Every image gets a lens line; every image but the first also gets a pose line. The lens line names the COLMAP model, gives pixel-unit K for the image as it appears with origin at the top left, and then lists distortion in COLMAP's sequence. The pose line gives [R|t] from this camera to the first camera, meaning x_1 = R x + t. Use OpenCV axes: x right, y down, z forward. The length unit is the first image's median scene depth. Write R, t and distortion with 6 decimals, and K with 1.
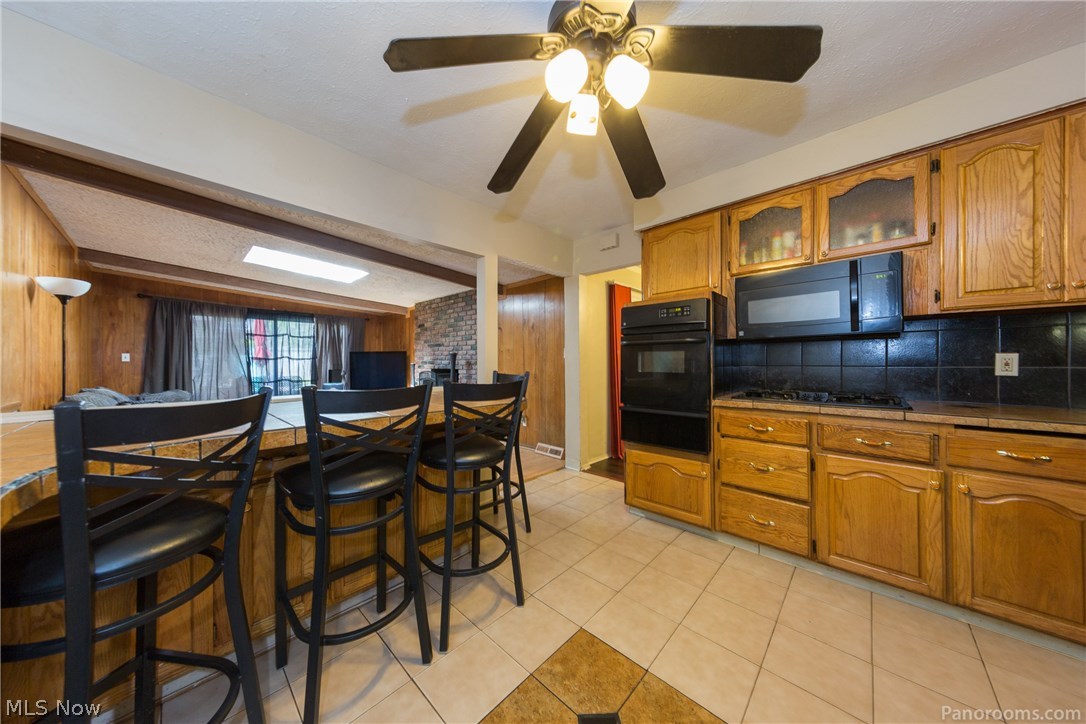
lens RADIAL K [[343.8, 0, 551.2], [0, 343.8, 364.0], [0, 0, 1]] dist [0.001358, 0.000094]
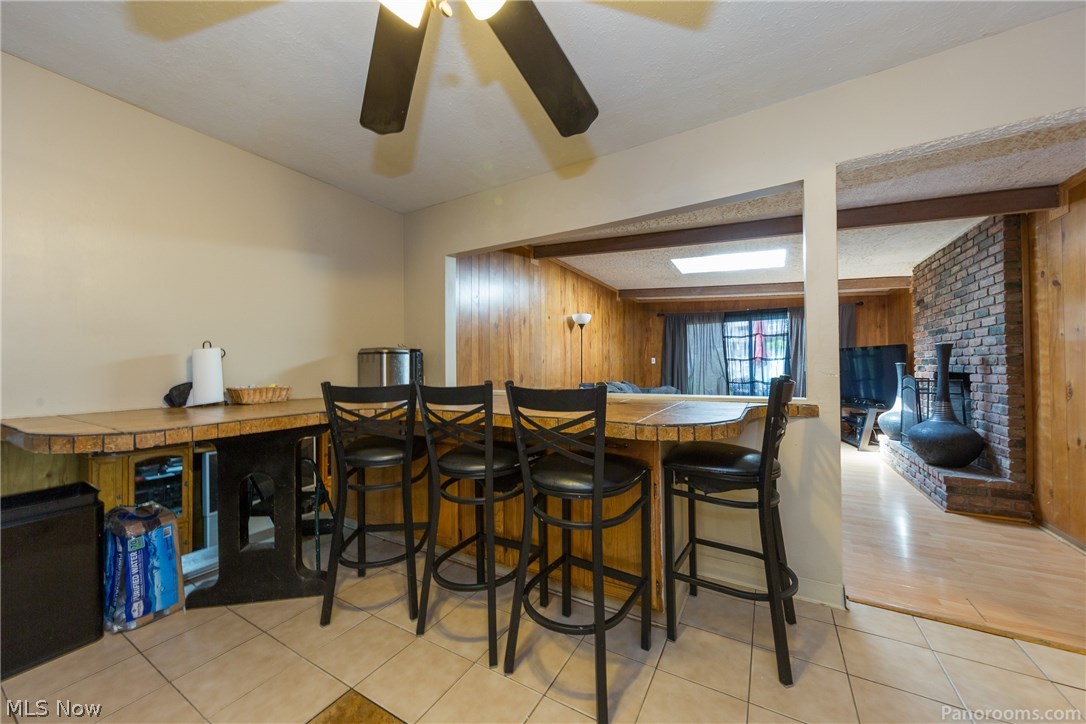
lens RADIAL K [[391.4, 0, 543.7], [0, 391.4, 361.4], [0, 0, 1]] dist [0.000961, 0.000198]
pose [[0.205403, -0.012747, -0.978594, 0.210544], [0.004456, 0.999917, -0.012089, 0.001265], [0.978667, -0.001878, 0.205443, 0.244457]]
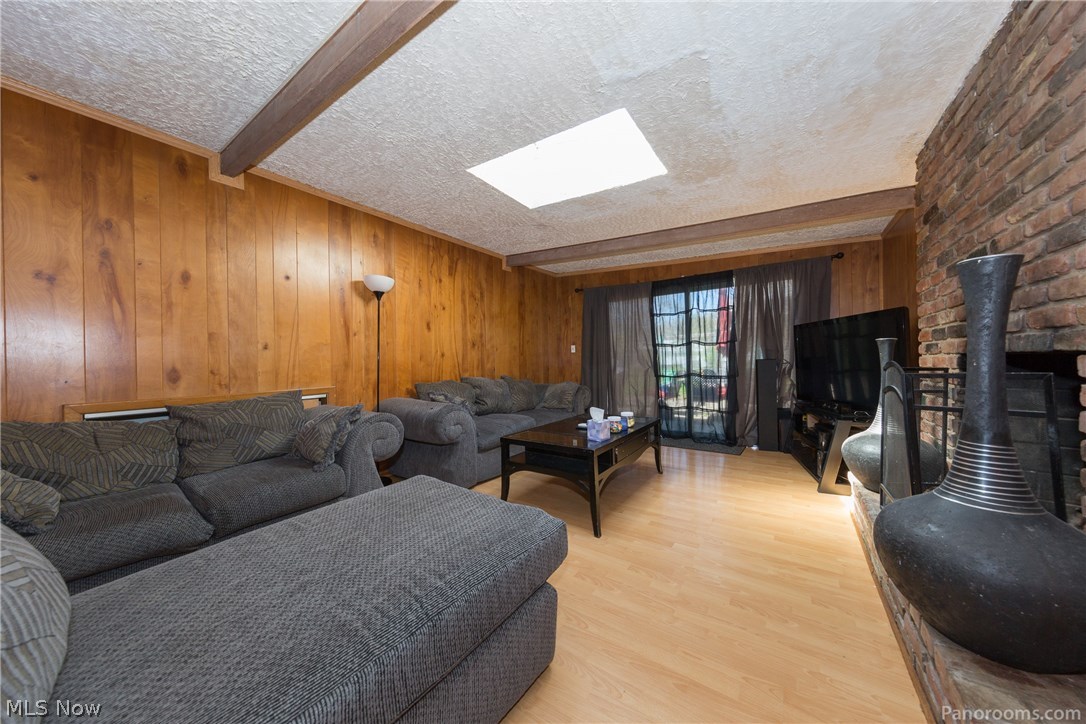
lens RADIAL K [[343.8, 0, 547.9], [0, 343.8, 363.2], [0, 0, 1]] dist [0.001358, 0.000094]
pose [[0.112085, 0.005340, -0.993684, -0.143251], [0.015615, 0.999853, 0.007135, 0.017480], [0.993576, -0.016316, 0.111985, 0.787220]]
